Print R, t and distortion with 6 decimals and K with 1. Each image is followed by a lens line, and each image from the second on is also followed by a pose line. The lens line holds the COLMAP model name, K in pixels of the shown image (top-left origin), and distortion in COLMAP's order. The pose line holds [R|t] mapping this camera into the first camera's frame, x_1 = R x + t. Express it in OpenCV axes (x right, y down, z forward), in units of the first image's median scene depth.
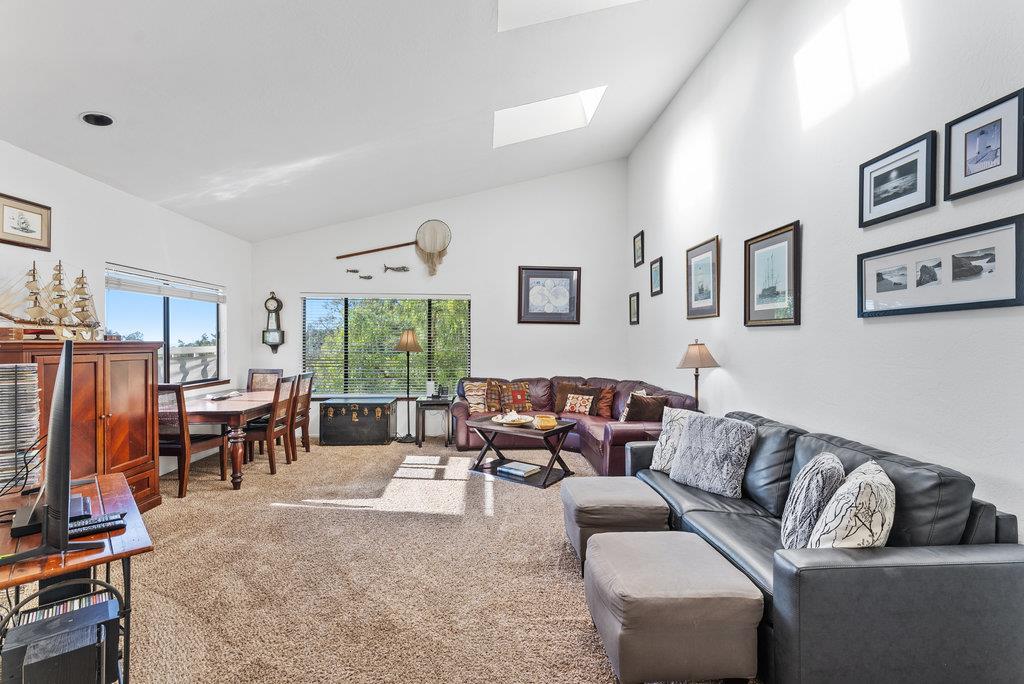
lens RADIAL K [[425.9, 0, 509.5], [0, 425.9, 343.5], [0, 0, 1]] dist [-0.004155, -0.000525]
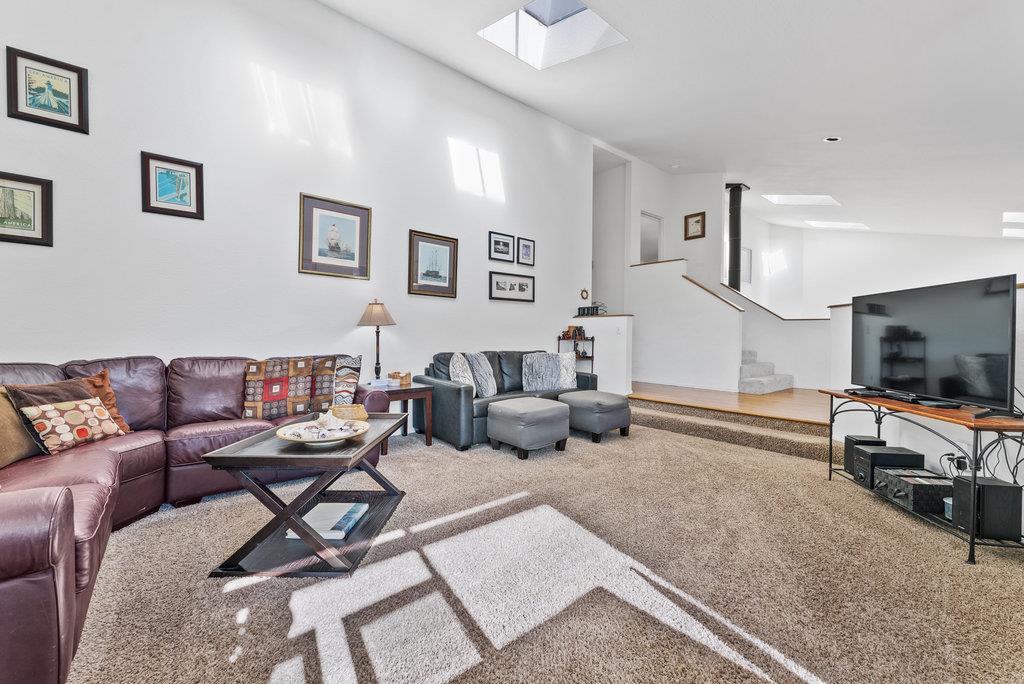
lens RADIAL K [[425.9, 0, 510.4], [0, 425.9, 343.9], [0, 0, 1]] dist [-0.004155, -0.000525]
pose [[-0.604855, -0.001101, 0.796335, -1.026861], [0.002759, 0.999990, 0.003478, 0.167304], [-0.796331, 0.004301, -0.604846, 2.278374]]
